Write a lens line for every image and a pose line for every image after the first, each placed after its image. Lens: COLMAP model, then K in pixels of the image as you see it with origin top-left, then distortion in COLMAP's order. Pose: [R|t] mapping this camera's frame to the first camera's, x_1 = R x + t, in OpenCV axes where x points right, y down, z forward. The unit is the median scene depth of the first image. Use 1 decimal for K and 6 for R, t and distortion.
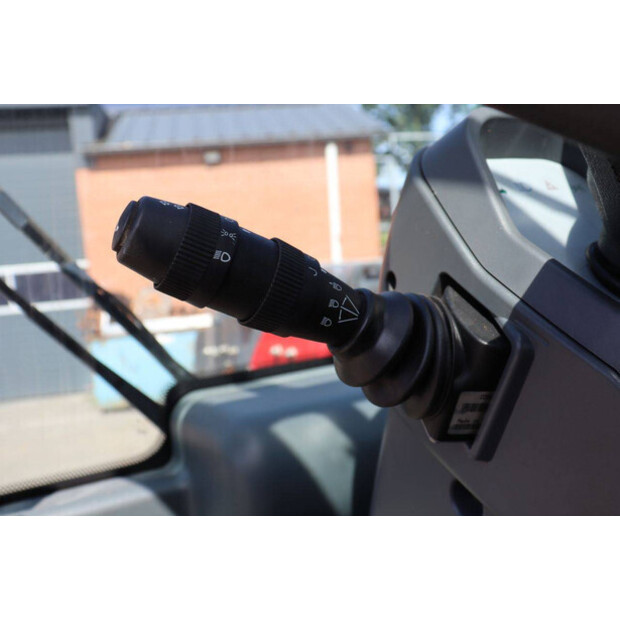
lens RADIAL K [[573.6, 0, 308.8], [0, 573.6, 320.7], [0, 0, 1]] dist [-0.094425, 0.008722]
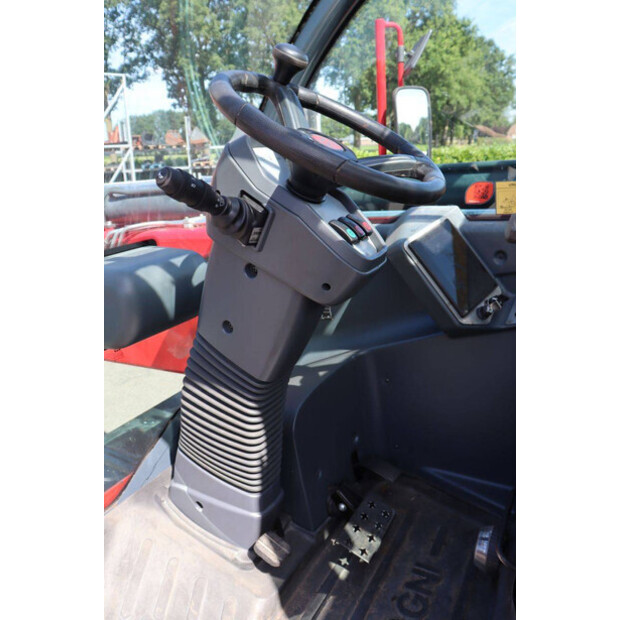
lens RADIAL K [[538.6, 0, 310.0], [0, 538.6, 310.0], [0, 0, 1]] dist [-0.109363, 0.091303]
pose [[0.833388, -0.125615, 0.538225, -1.102863], [0.052270, 0.987378, 0.149507, 0.141778], [-0.550212, -0.096464, 0.829435, -1.643207]]
